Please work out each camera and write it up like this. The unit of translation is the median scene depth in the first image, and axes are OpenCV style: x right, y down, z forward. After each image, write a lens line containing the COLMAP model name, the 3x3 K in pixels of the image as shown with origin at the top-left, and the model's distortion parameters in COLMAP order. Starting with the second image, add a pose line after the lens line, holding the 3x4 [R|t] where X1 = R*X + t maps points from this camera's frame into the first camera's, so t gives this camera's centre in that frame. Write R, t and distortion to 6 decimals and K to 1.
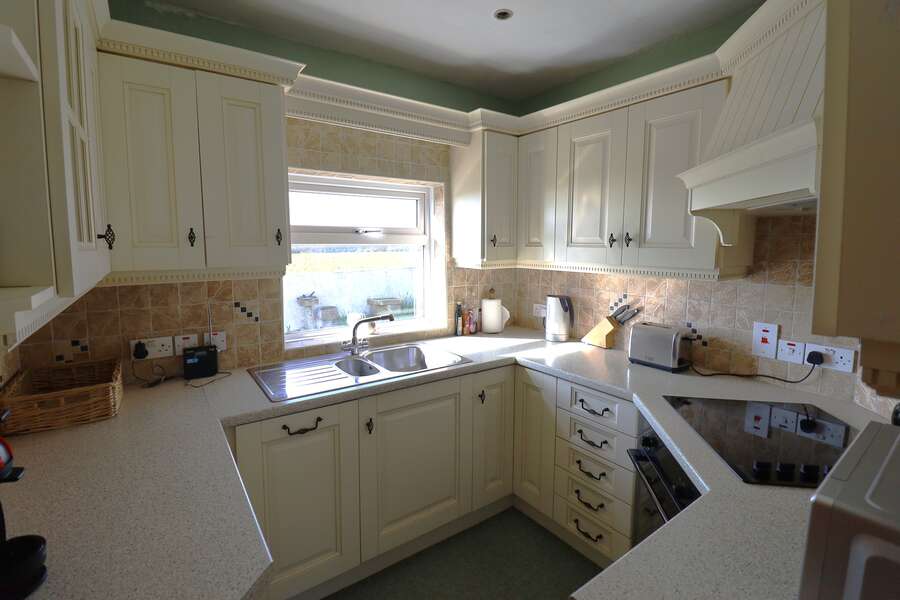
lens RADIAL K [[412.3, 0, 449.1], [0, 412.3, 293.1], [0, 0, 1]] dist [-0.013163, -0.006750]
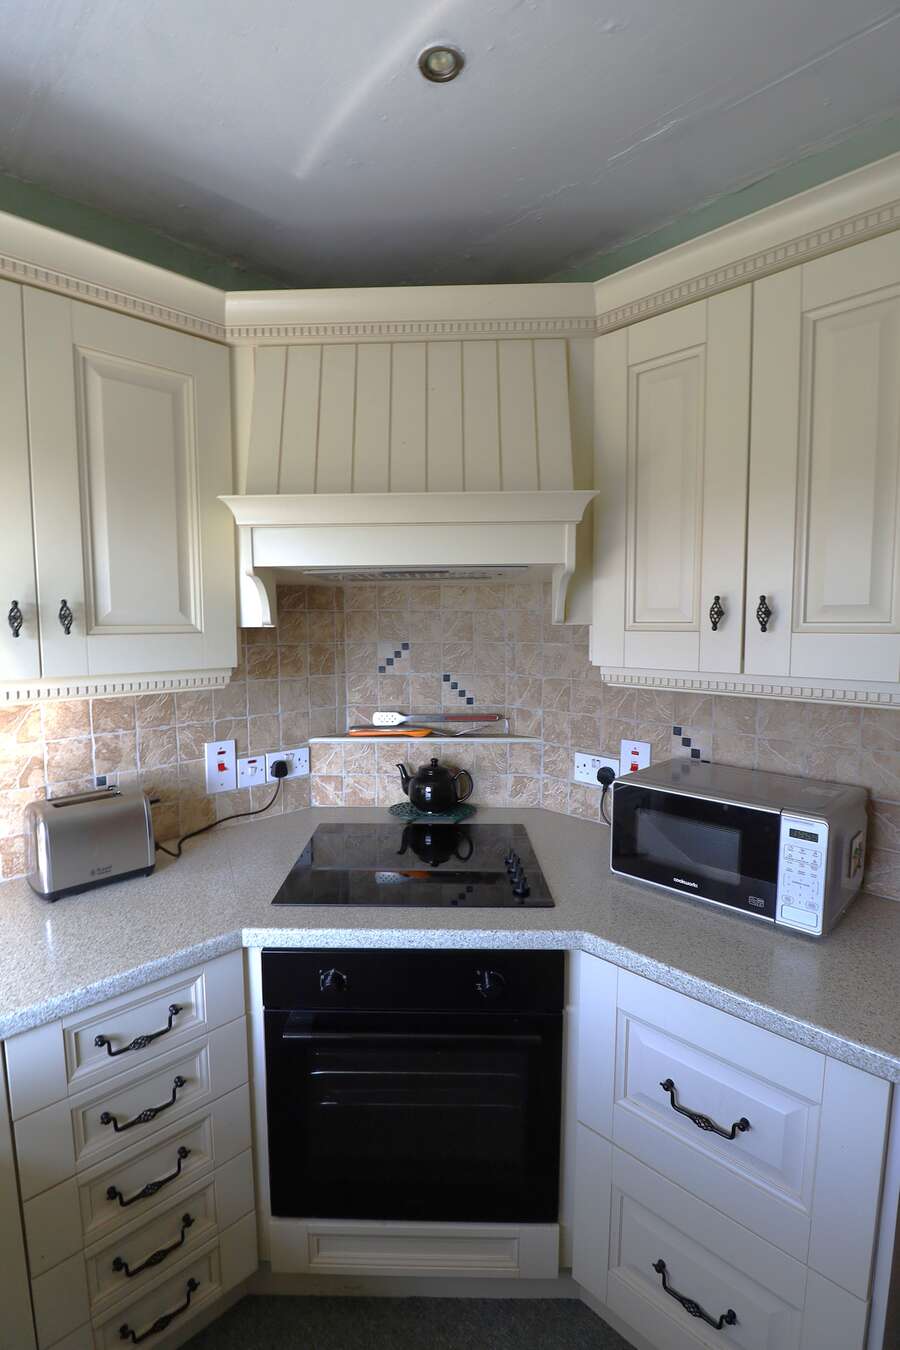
lens RADIAL K [[618.5, 0, 447.3], [0, 618.5, 680.2], [0, 0, 1]] dist [-0.013163, -0.006750]
pose [[-0.144273, -0.104425, 0.984013, -0.254398], [0.117966, 0.985510, 0.121880, -0.102286], [-0.982481, 0.133664, -0.129864, 0.741750]]
